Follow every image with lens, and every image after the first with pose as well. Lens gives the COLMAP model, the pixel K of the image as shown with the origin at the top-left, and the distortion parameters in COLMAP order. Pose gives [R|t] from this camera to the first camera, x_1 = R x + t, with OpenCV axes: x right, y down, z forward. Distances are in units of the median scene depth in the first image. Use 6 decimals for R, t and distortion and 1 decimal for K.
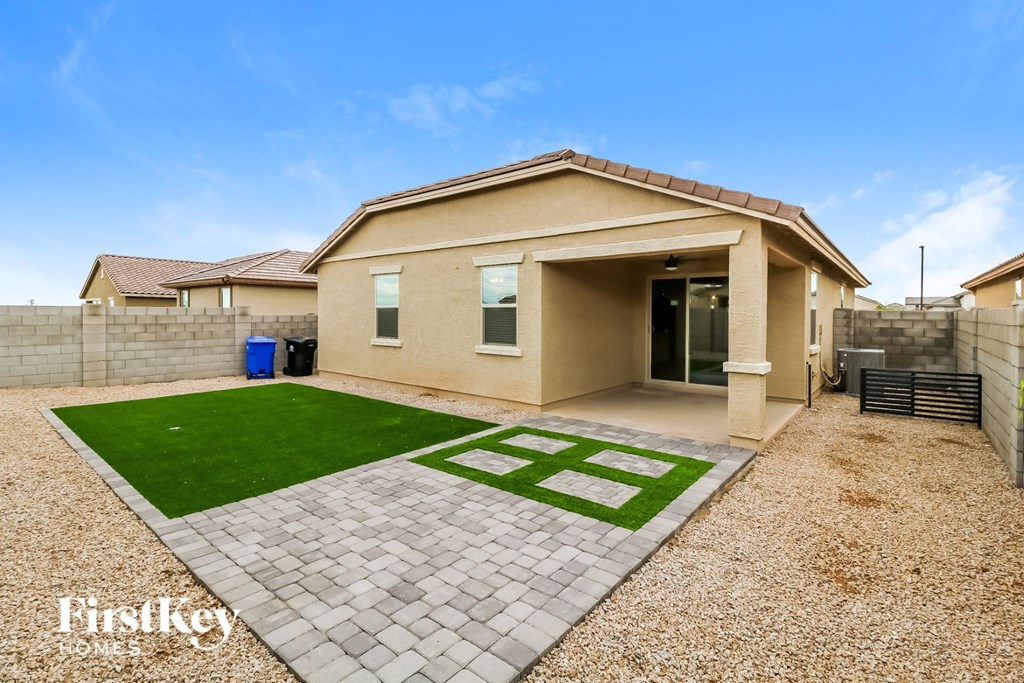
lens RADIAL K [[473.5, 0, 515.9], [0, 473.5, 297.7], [0, 0, 1]] dist [-0.000152, -0.000037]
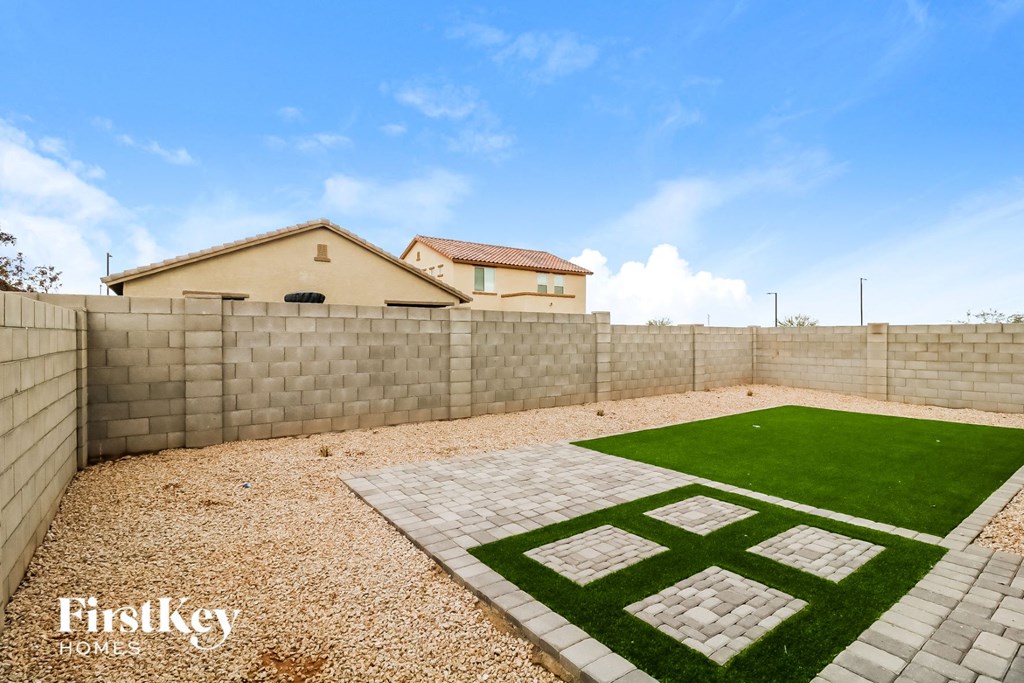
lens RADIAL K [[494.0, 0, 509.5], [0, 494.0, 335.2], [0, 0, 1]] dist [-0.000582, -0.000205]
pose [[-0.267668, -0.007432, -0.963483, 0.870694], [0.030561, 0.999402, -0.016199, 0.068192], [0.963027, -0.033781, -0.267280, 1.014822]]
